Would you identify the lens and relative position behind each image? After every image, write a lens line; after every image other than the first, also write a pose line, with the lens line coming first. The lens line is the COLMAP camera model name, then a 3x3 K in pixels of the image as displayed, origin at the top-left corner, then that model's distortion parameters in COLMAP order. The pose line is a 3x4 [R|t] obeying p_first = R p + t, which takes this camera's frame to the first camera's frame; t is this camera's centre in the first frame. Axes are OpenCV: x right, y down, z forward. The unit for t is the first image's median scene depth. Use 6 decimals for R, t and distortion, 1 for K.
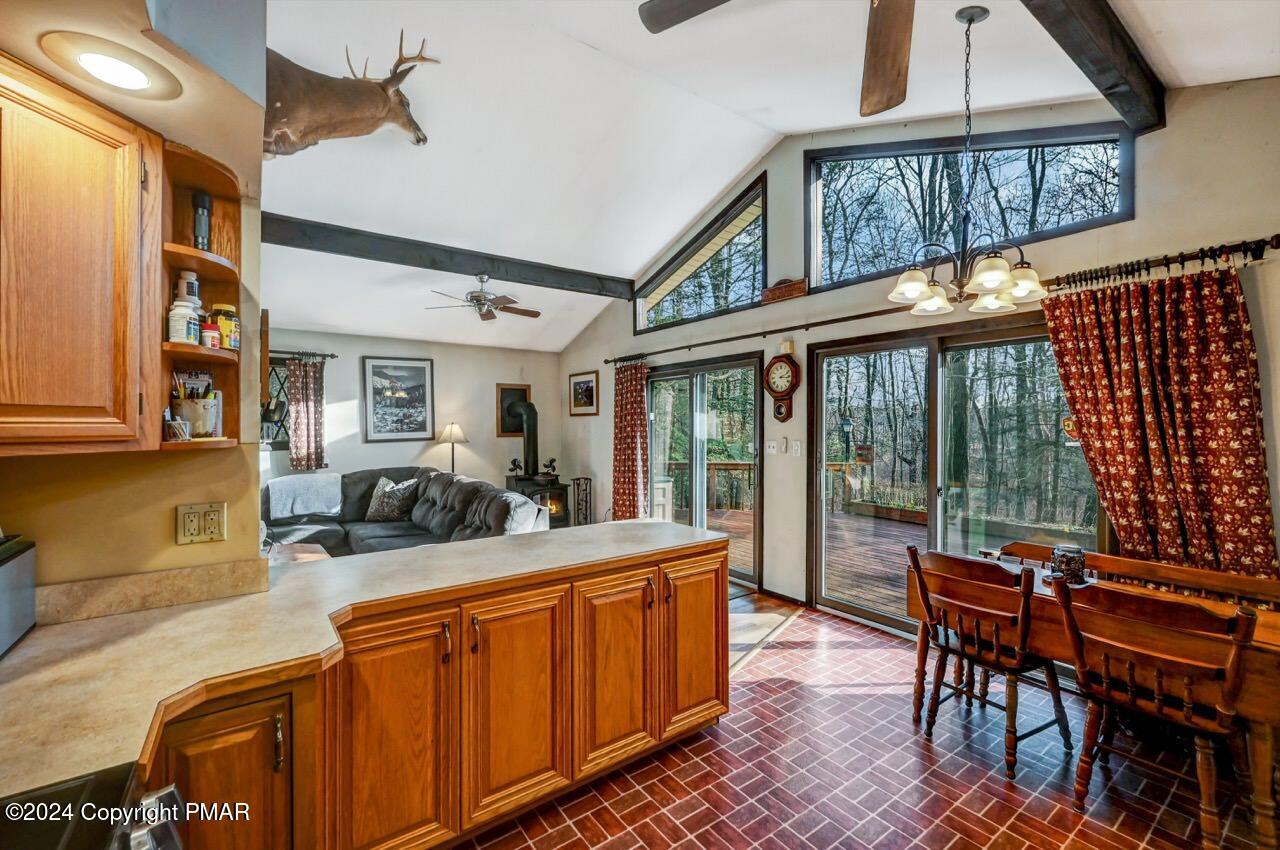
lens RADIAL K [[524.7, 0, 638.1], [0, 524.7, 424.7], [0, 0, 1]] dist [-0.006828, 0.000348]
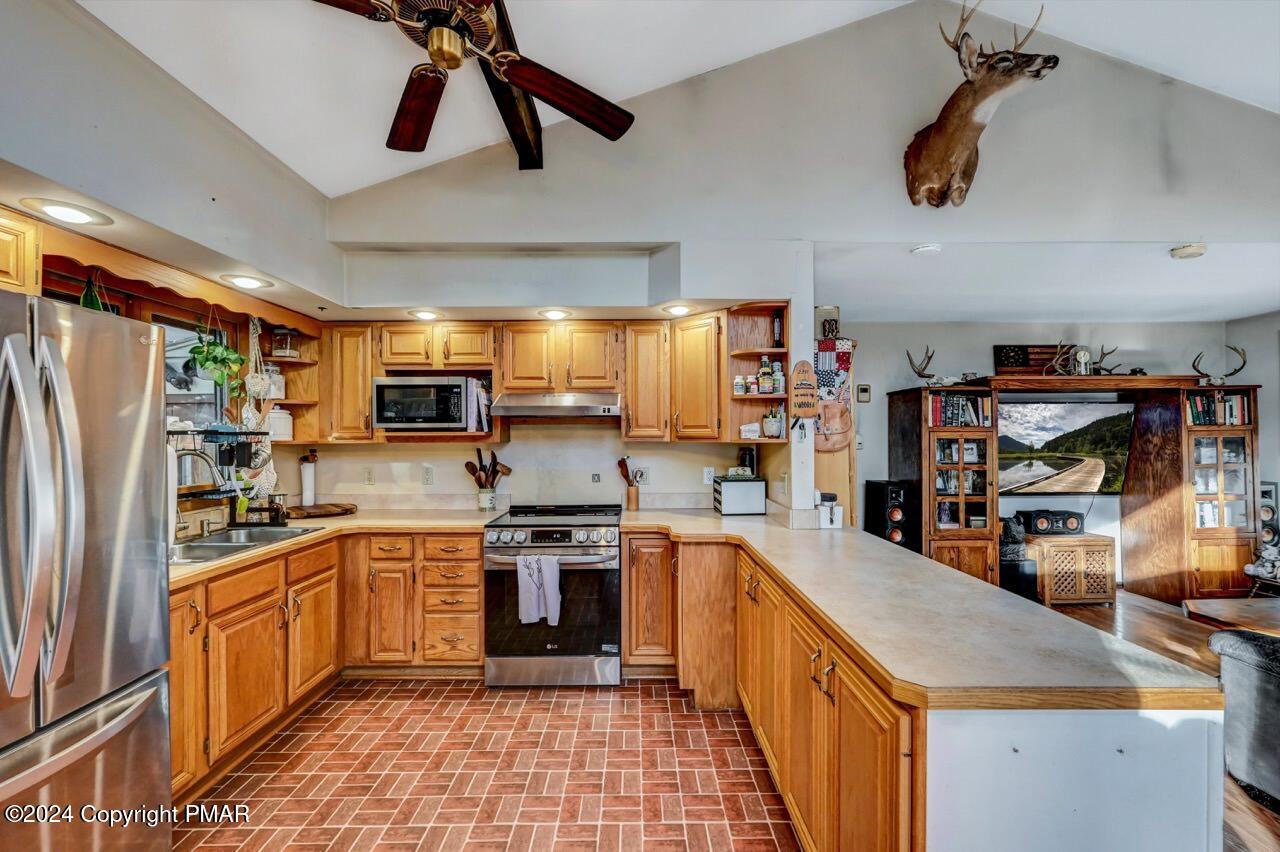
lens RADIAL K [[524.7, 0, 644.3], [0, 524.7, 434.8], [0, 0, 1]] dist [-0.006828, 0.000348]
pose [[-0.572189, 0.005288, -0.820105, 0.255539], [0.005439, 0.999982, 0.002653, 0.001474], [0.820104, -0.002942, -0.572208, 0.423207]]
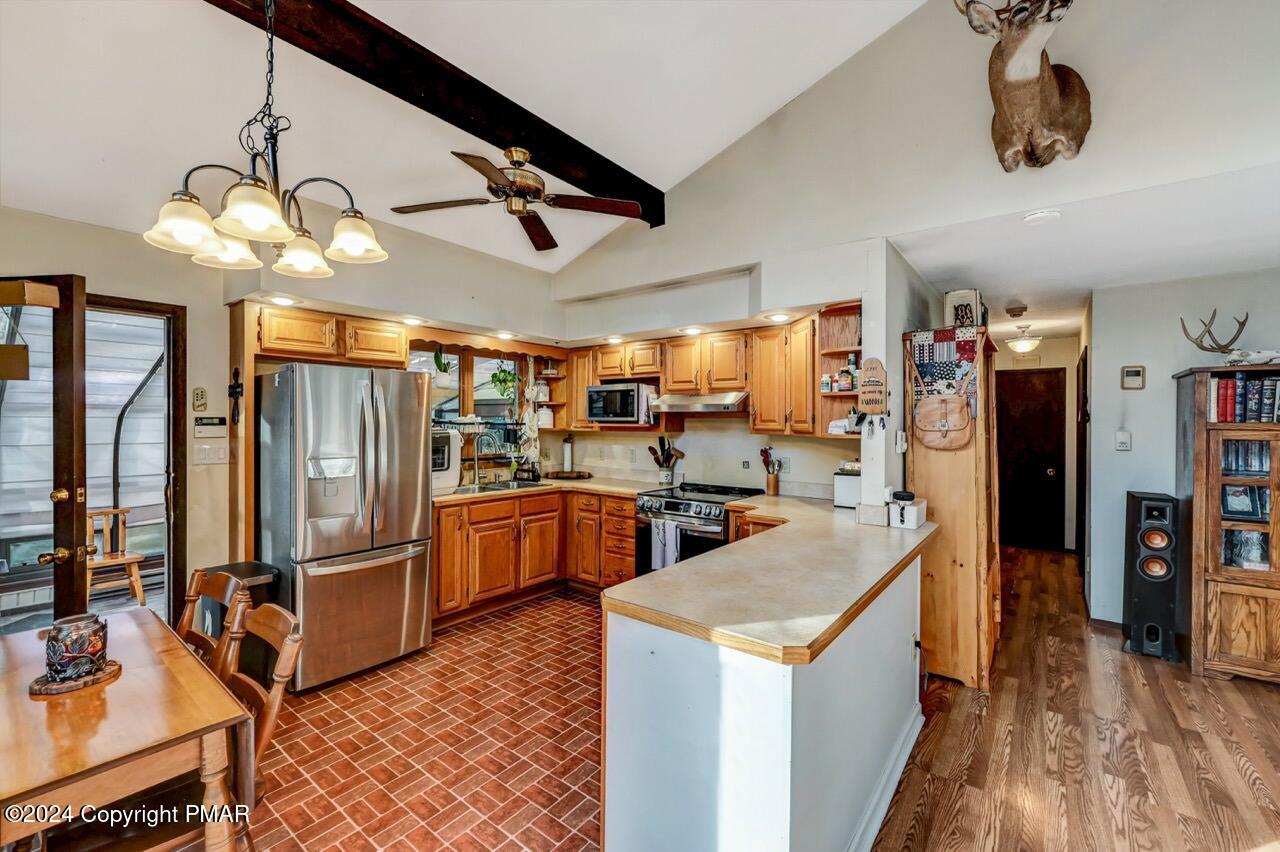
lens RADIAL K [[524.7, 0, 645.6], [0, 524.7, 423.1], [0, 0, 1]] dist [-0.006828, 0.000348]
pose [[-0.955194, -0.002527, -0.295969, 0.129695], [-0.003786, 0.999986, 0.003681, -0.004884], [0.295956, 0.004636, -0.955190, 0.653554]]
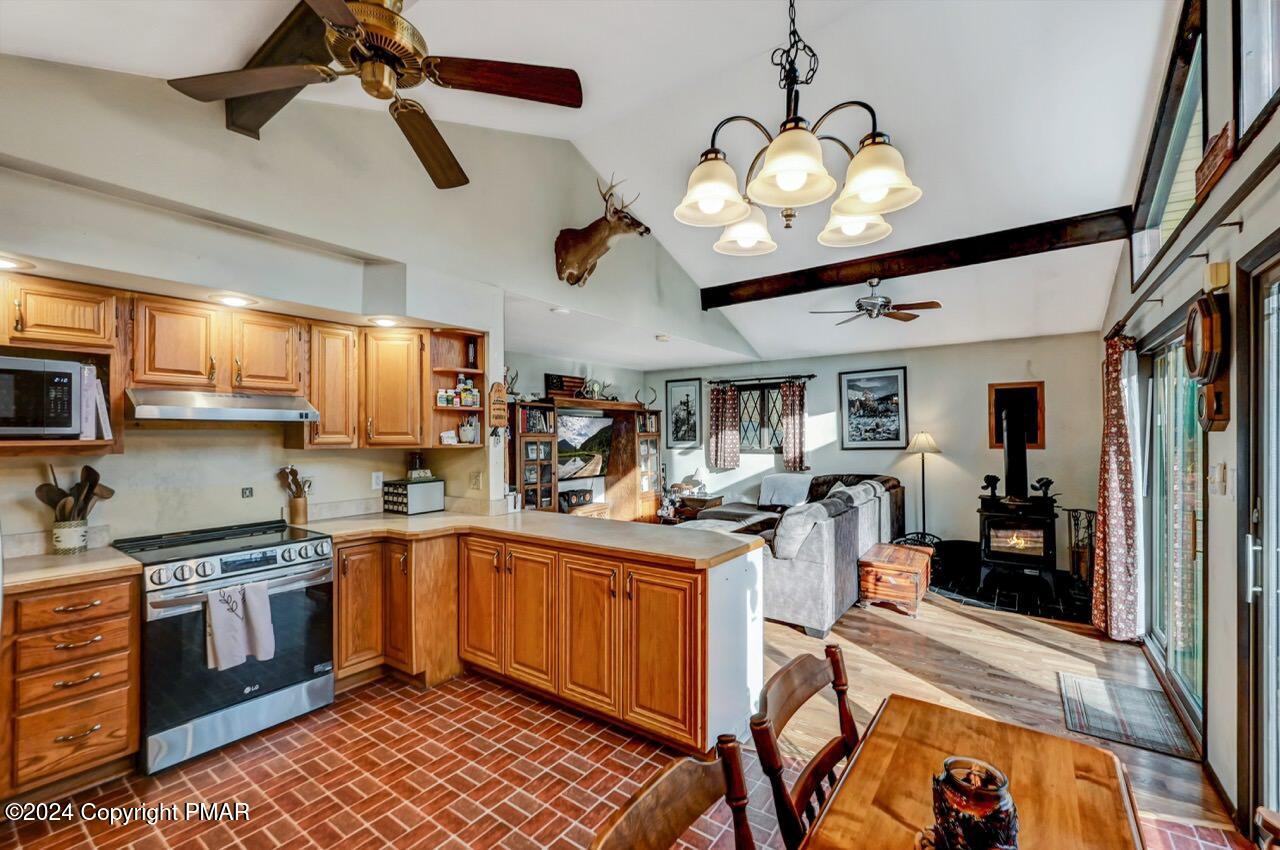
lens RADIAL K [[524.7, 0, 636.9], [0, 524.7, 430.7], [0, 0, 1]] dist [-0.006828, 0.000348]
pose [[0.317647, -0.005561, -0.948193, 0.398860], [0.004922, 0.999979, -0.004216, -0.004277], [0.948196, -0.003327, 0.317667, 0.237876]]
